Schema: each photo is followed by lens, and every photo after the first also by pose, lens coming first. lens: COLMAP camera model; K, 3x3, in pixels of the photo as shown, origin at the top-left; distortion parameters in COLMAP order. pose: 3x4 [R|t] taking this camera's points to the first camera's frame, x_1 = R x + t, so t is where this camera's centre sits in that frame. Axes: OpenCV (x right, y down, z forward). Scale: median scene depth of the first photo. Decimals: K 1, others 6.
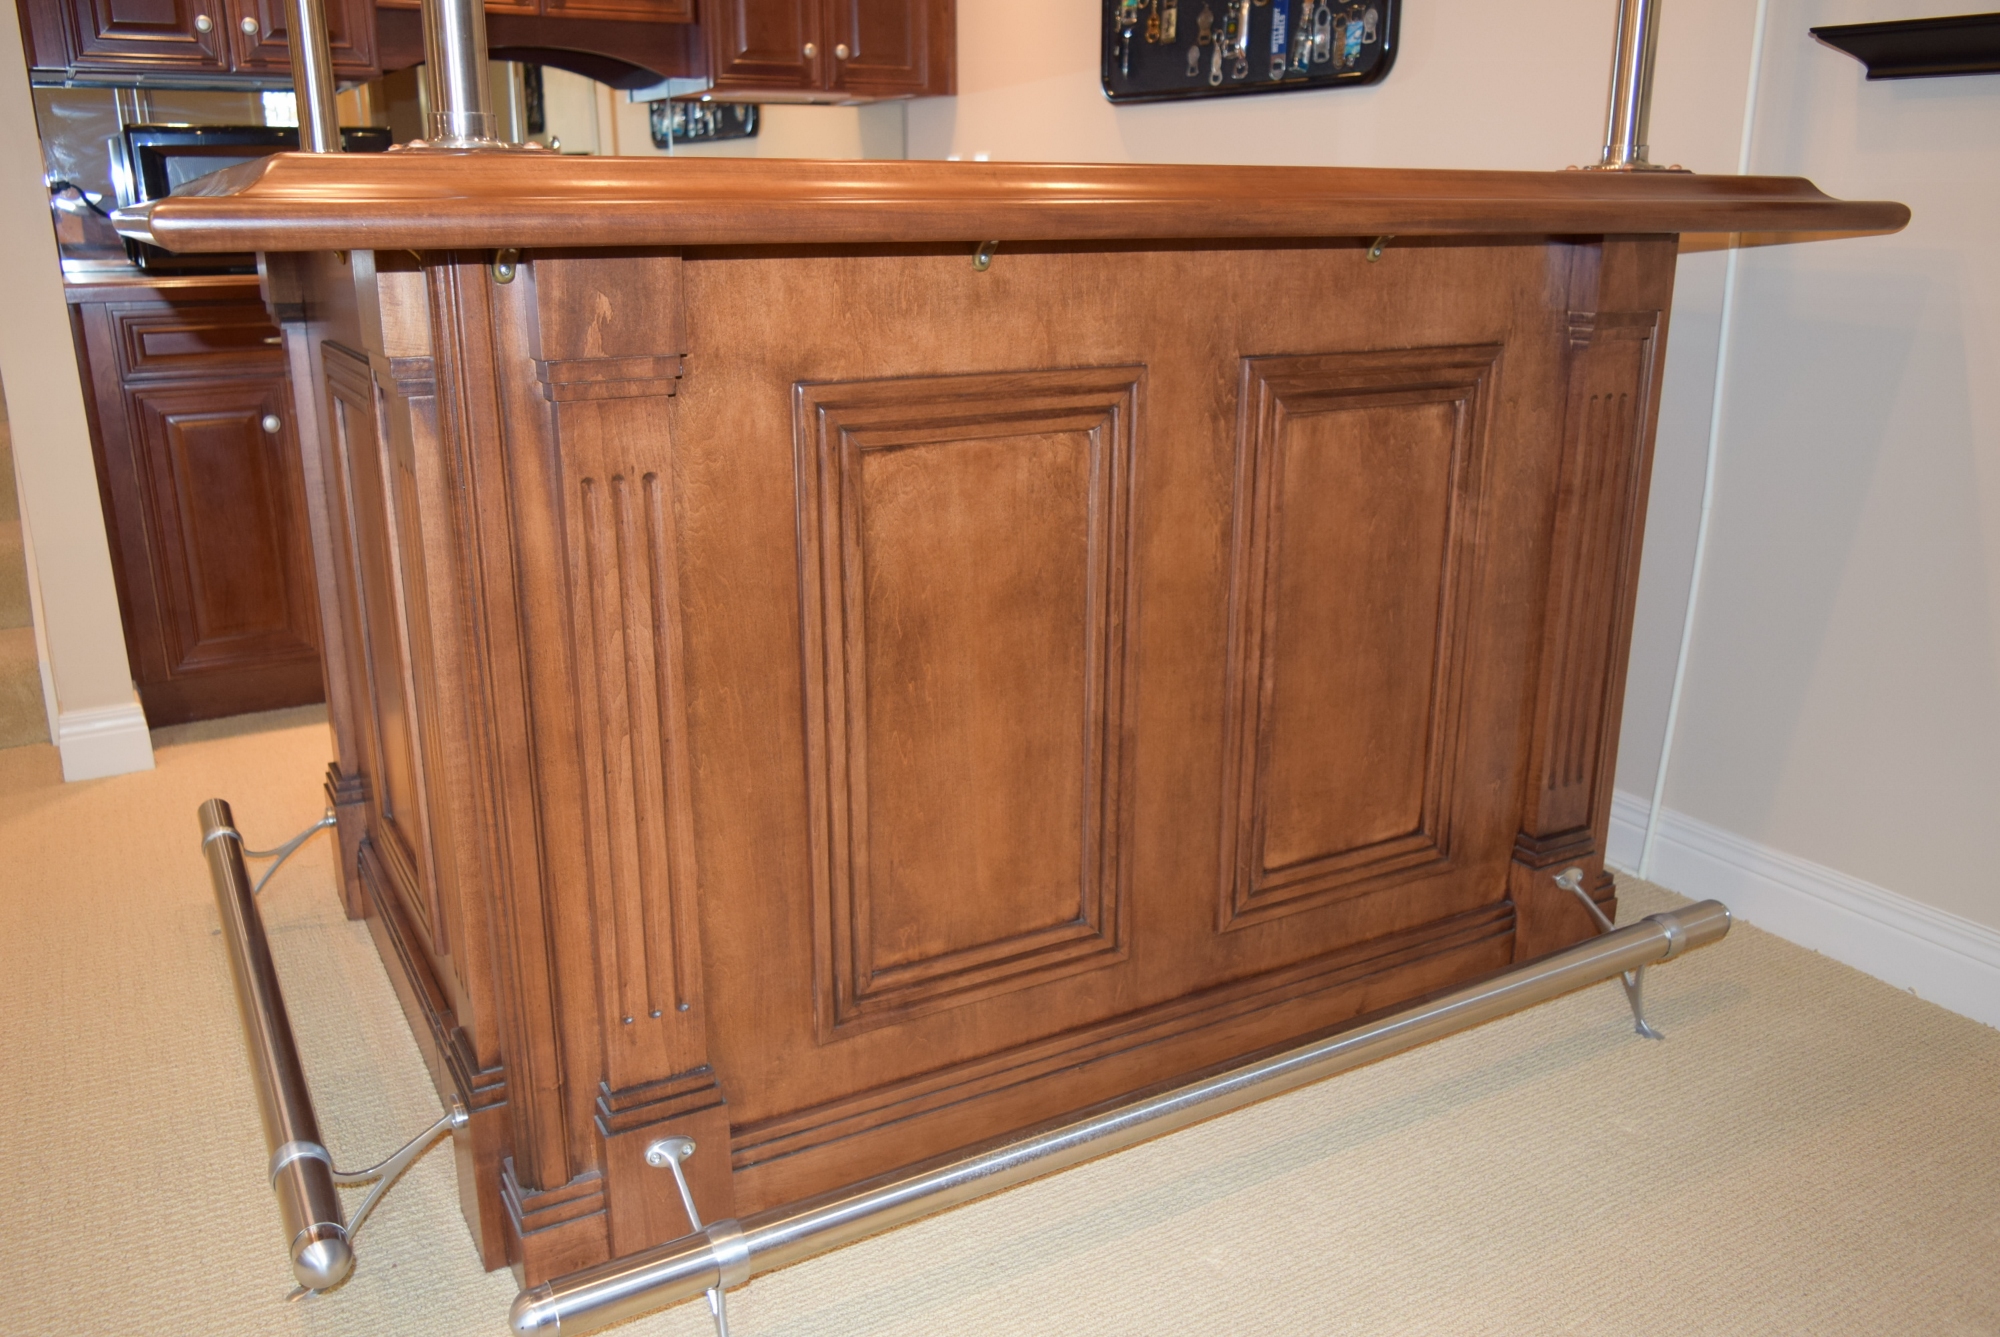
lens RADIAL K [[1553.5, 0, 991.9], [0, 1553.5, 667.7], [0, 0, 1]] dist [-0.022996, 0.011025]
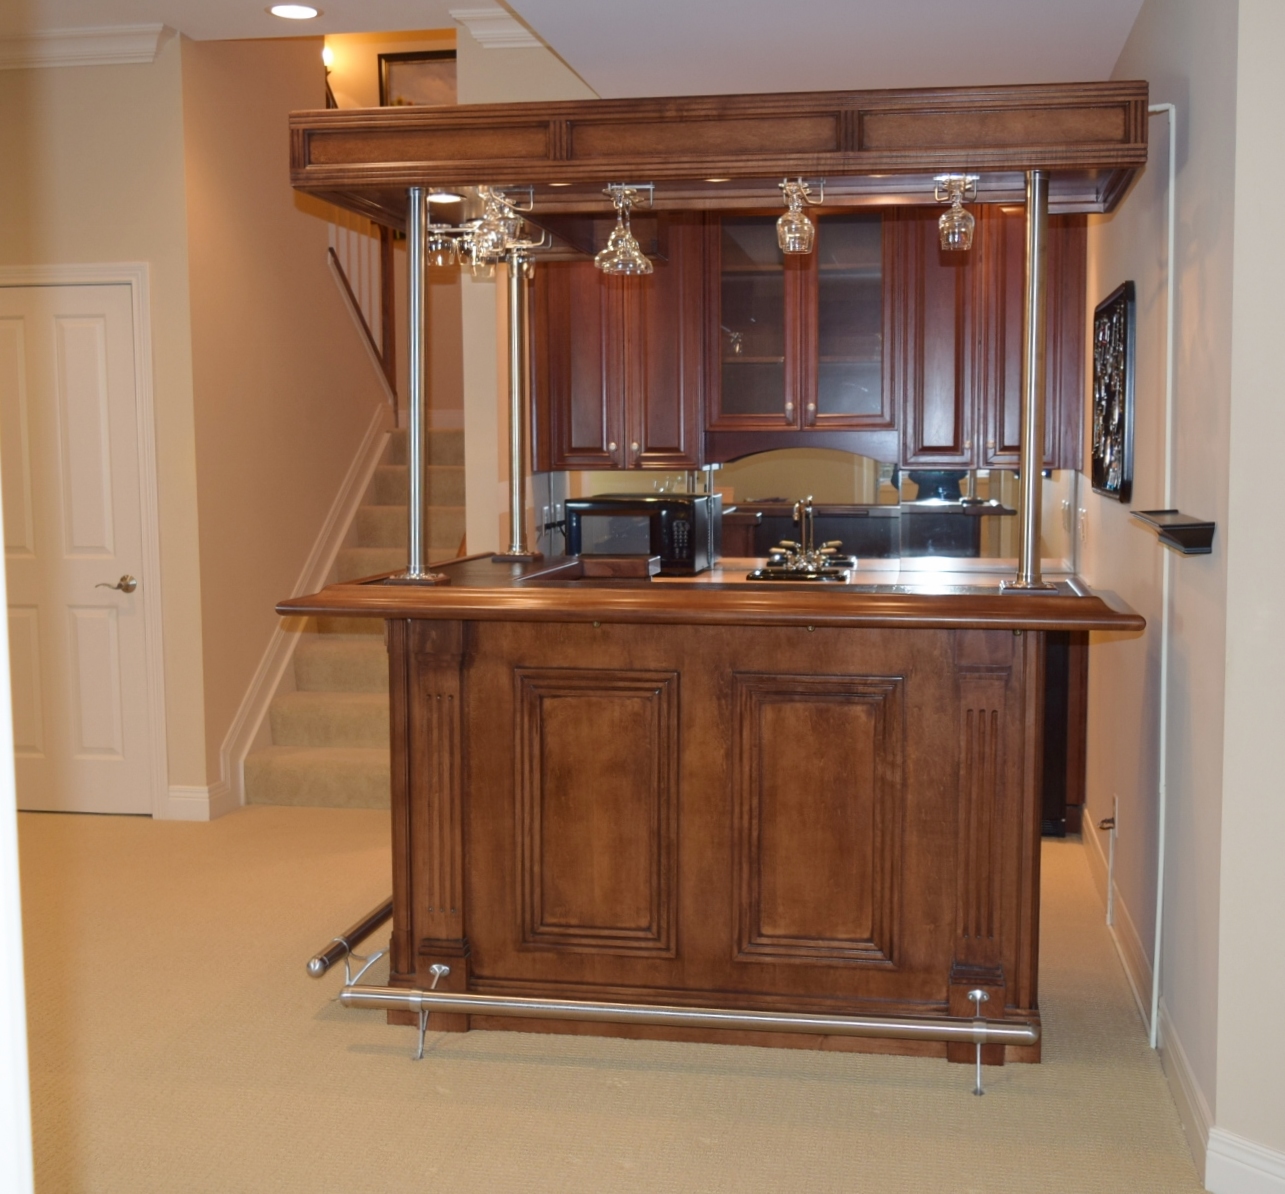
lens RADIAL K [[1578.1, 0, 689.2], [0, 1578.1, 588.1], [0, 0, 1]] dist [0.000082, 0.000000]
pose [[0.782175, 0.054952, -0.620631, 1.325667], [-0.179148, 0.973875, -0.139550, 0.001536], [0.596748, 0.220338, 0.771585, -0.673075]]
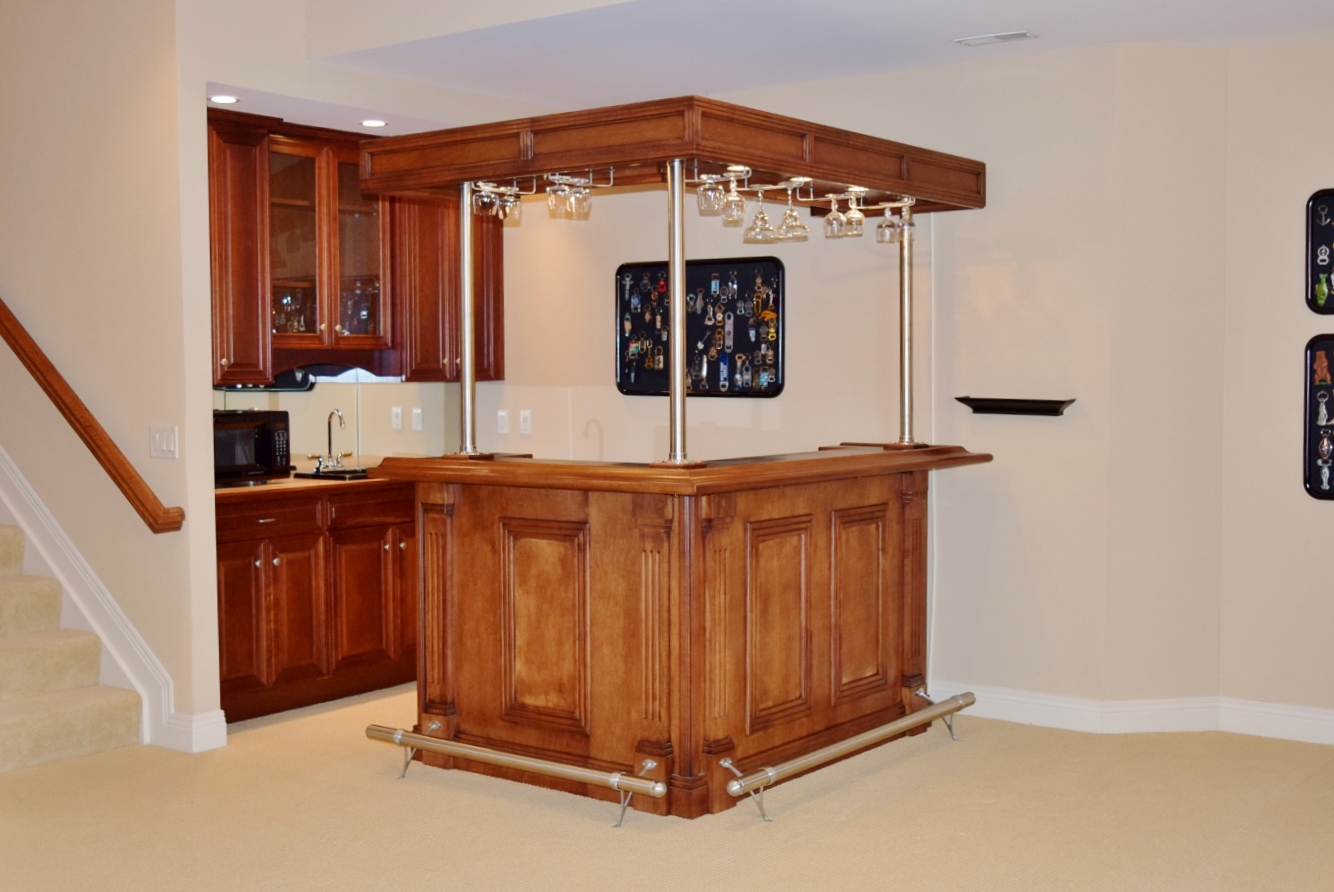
lens RADIAL K [[1553.4, 0, 660.0], [0, 1553.4, 451.7], [0, 0, 1]] dist [-0.016980, 0.000000]
pose [[0.921044, -0.022097, 0.388831, -1.278718], [0.112500, 0.970924, -0.211308, 0.288849], [-0.372856, 0.238368, 0.896749, -1.606236]]
